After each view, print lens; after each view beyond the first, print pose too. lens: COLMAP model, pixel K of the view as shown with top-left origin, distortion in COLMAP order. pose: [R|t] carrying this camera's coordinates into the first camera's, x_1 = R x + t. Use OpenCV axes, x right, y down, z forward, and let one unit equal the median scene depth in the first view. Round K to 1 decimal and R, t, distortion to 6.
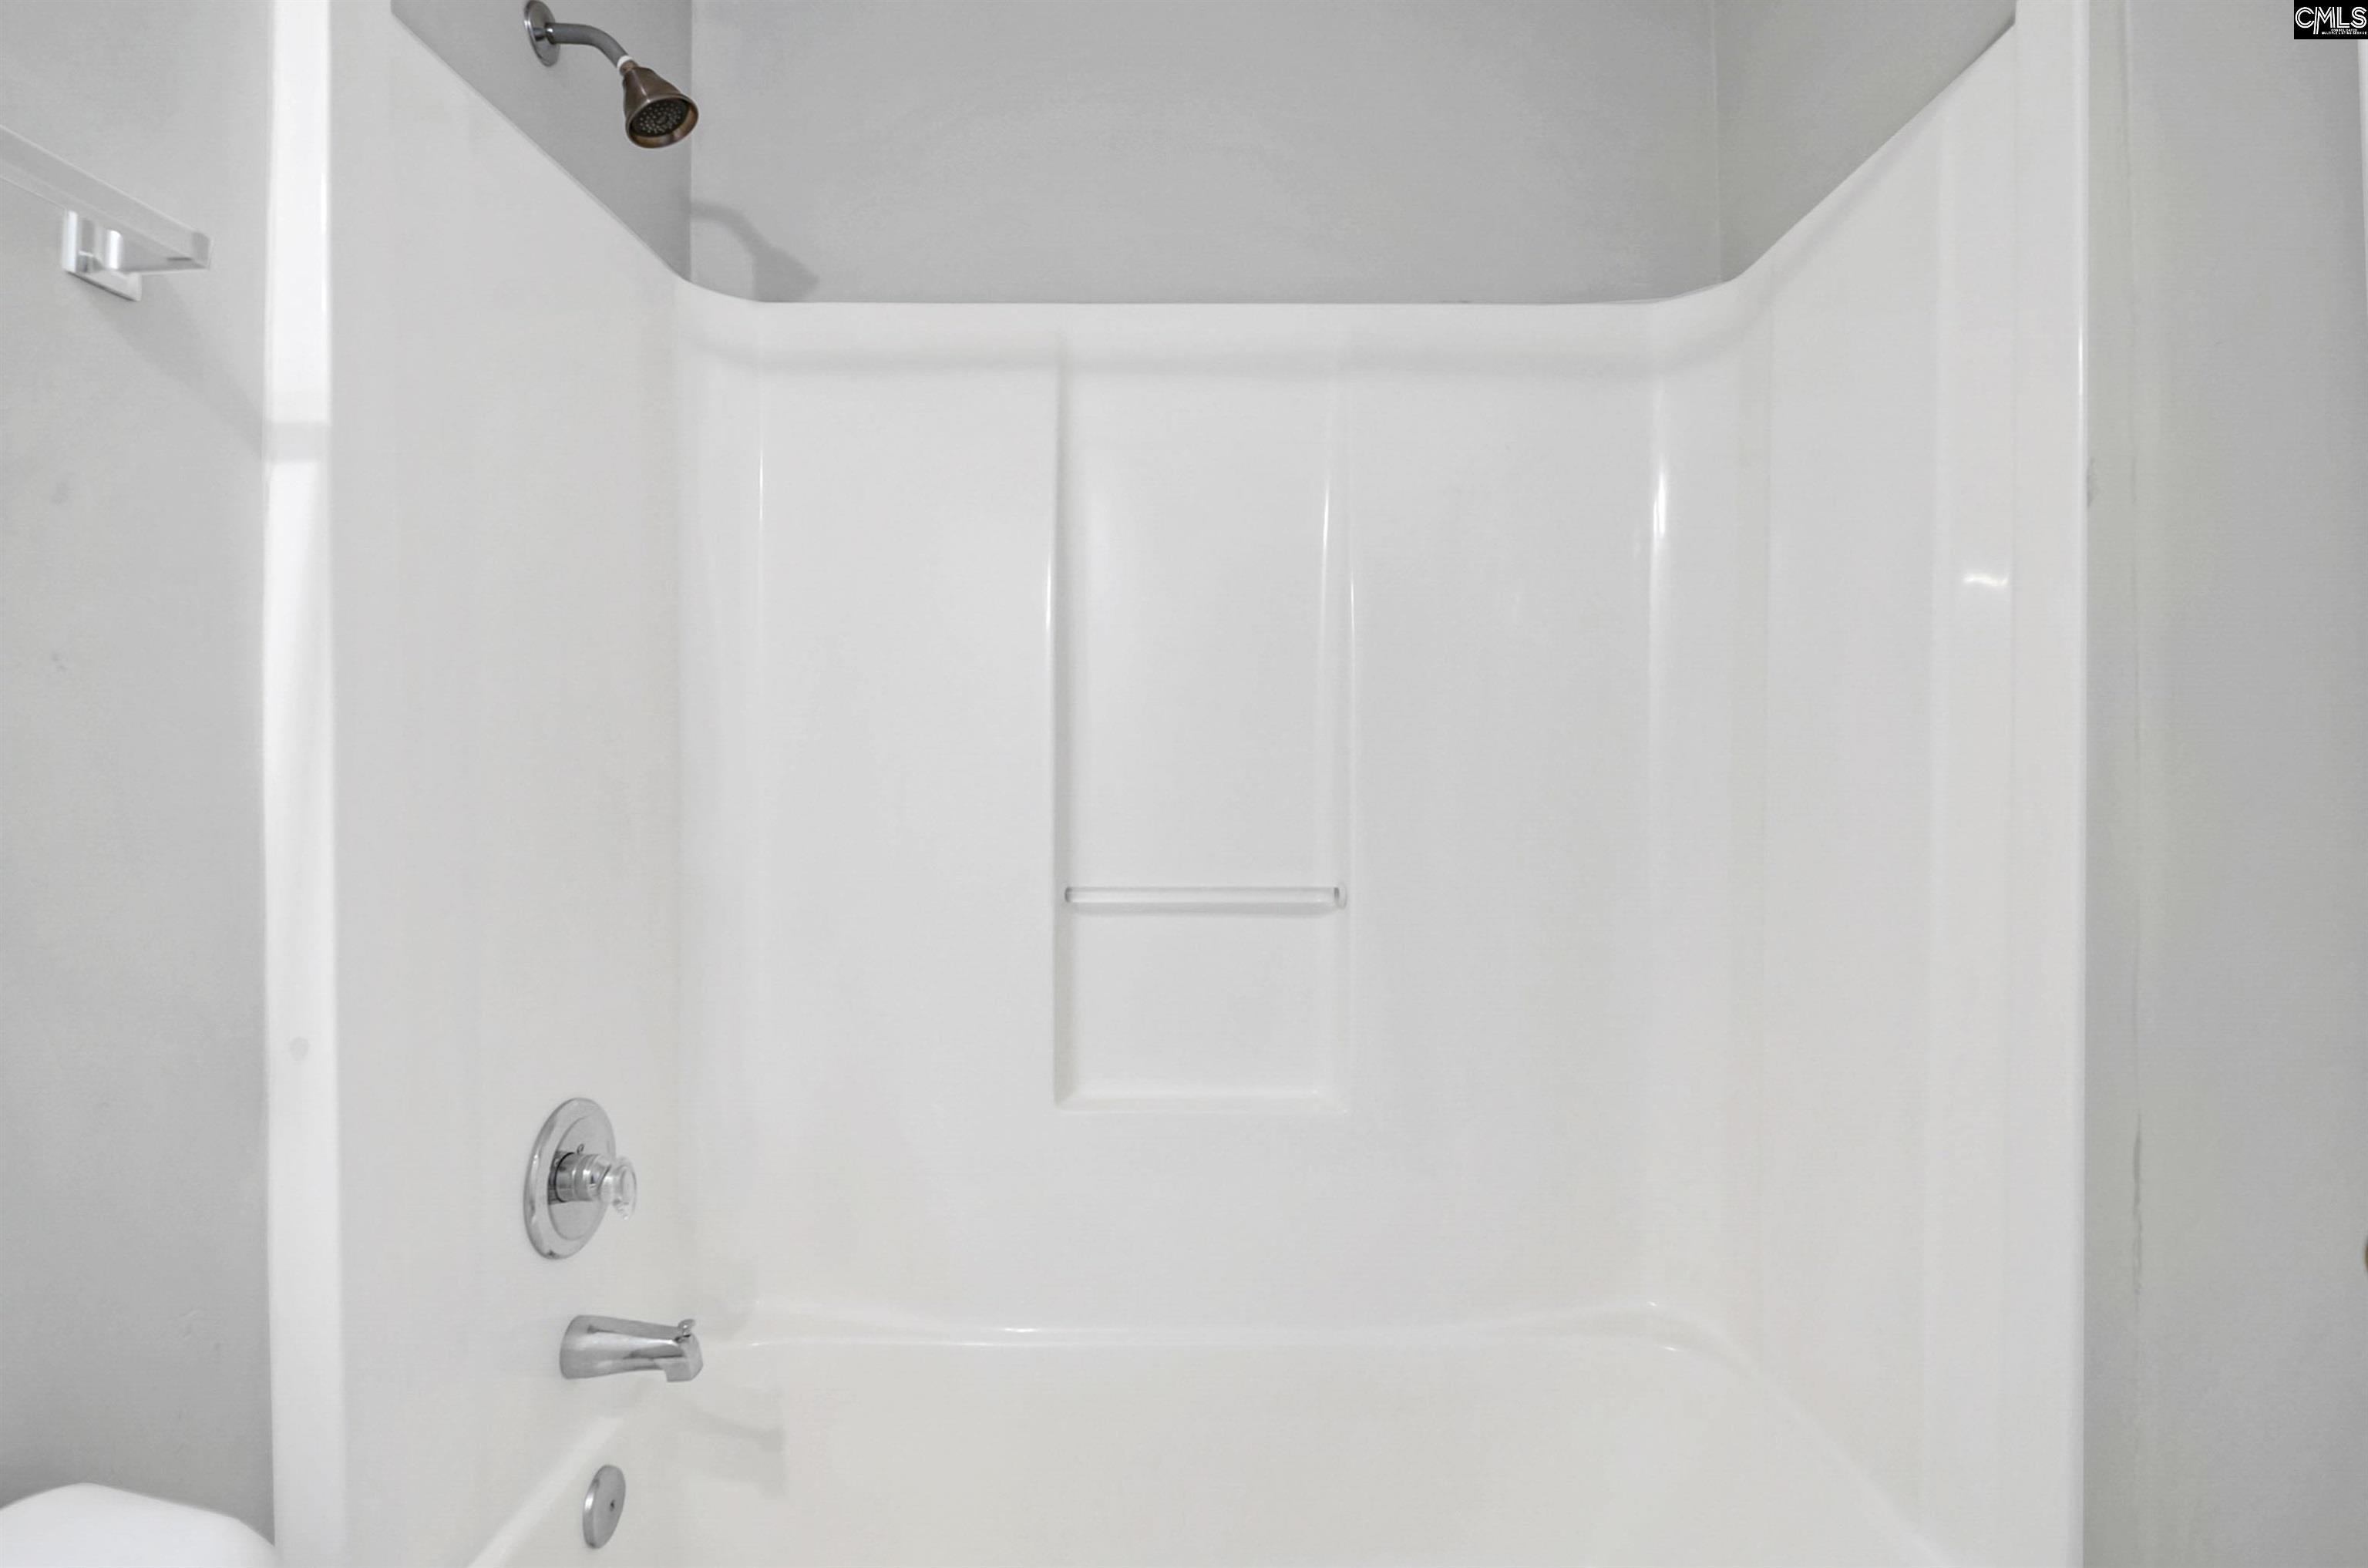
lens RADIAL K [[1183.7, 0, 1190.6], [0, 1183.7, 788.6], [0, 0, 1]] dist [-0.015945, -0.001015]
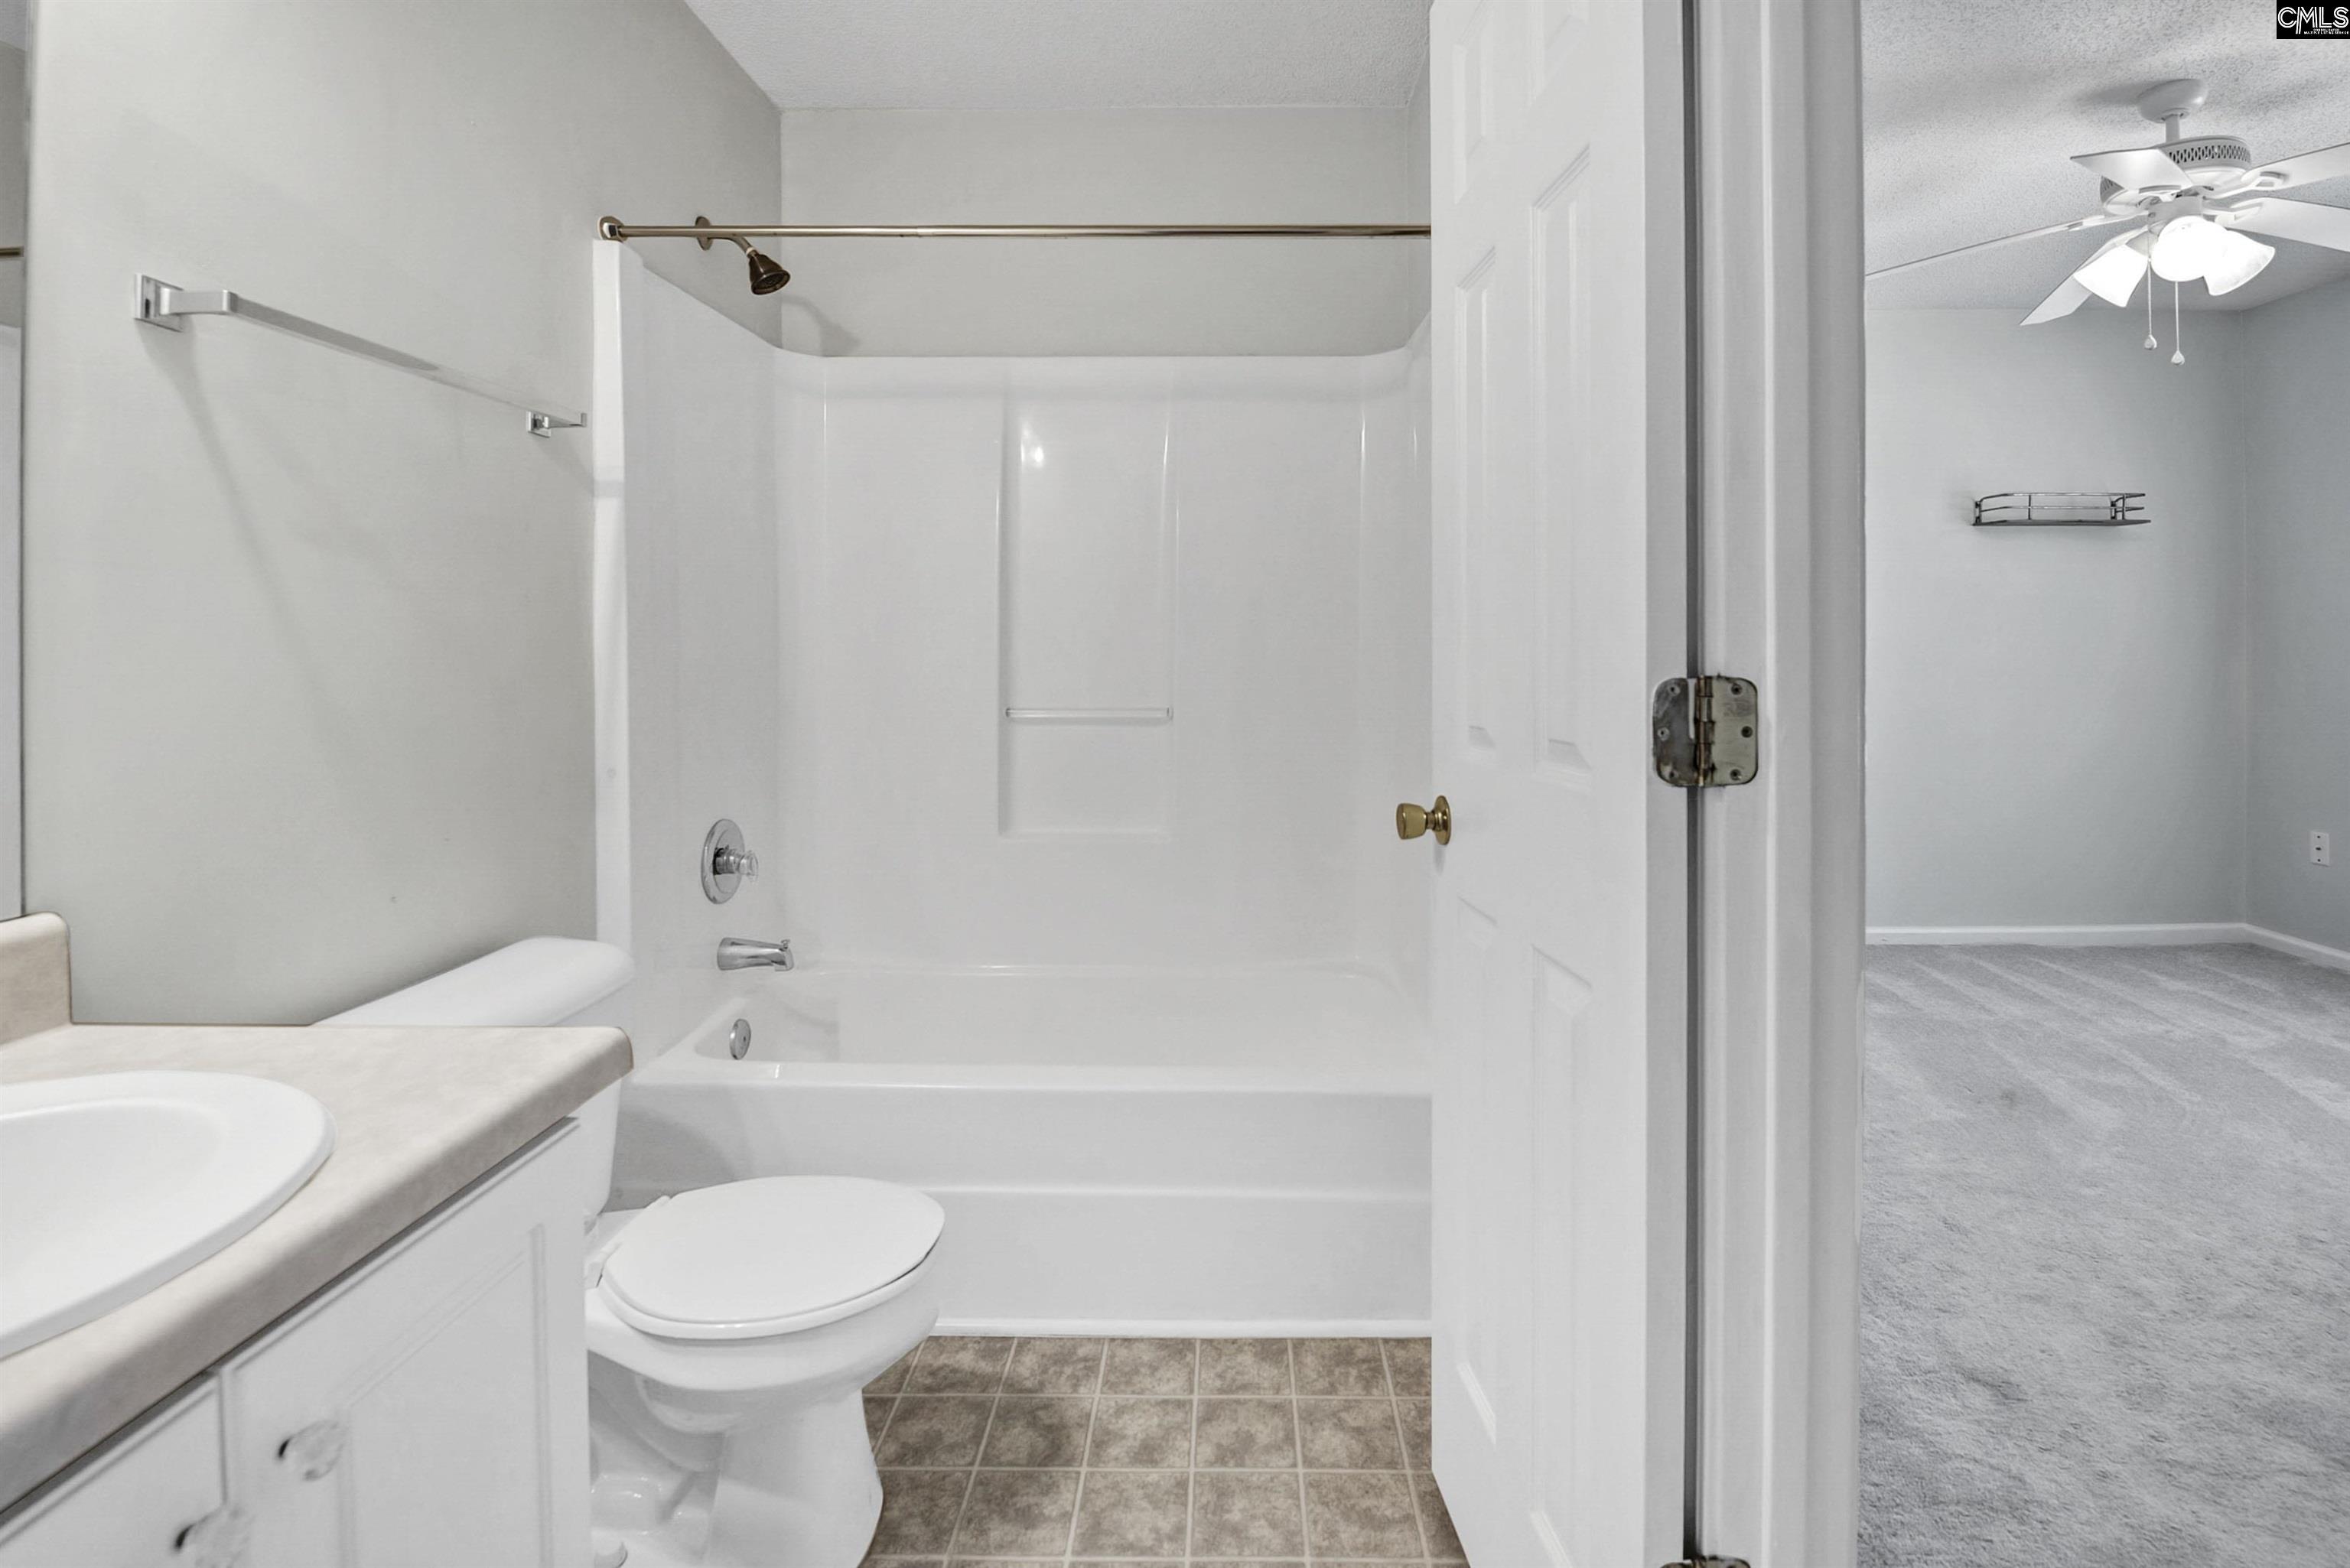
lens RADIAL K [[1049.0, 0, 1216.5], [0, 1049.0, 650.3], [0, 0, 1]] dist [-0.009109, -0.003558]
pose [[0.999879, 0.001763, 0.015451, 0.219172], [-0.001885, 0.999967, 0.007867, -0.014119], [-0.015437, -0.007895, 0.999850, -0.643956]]
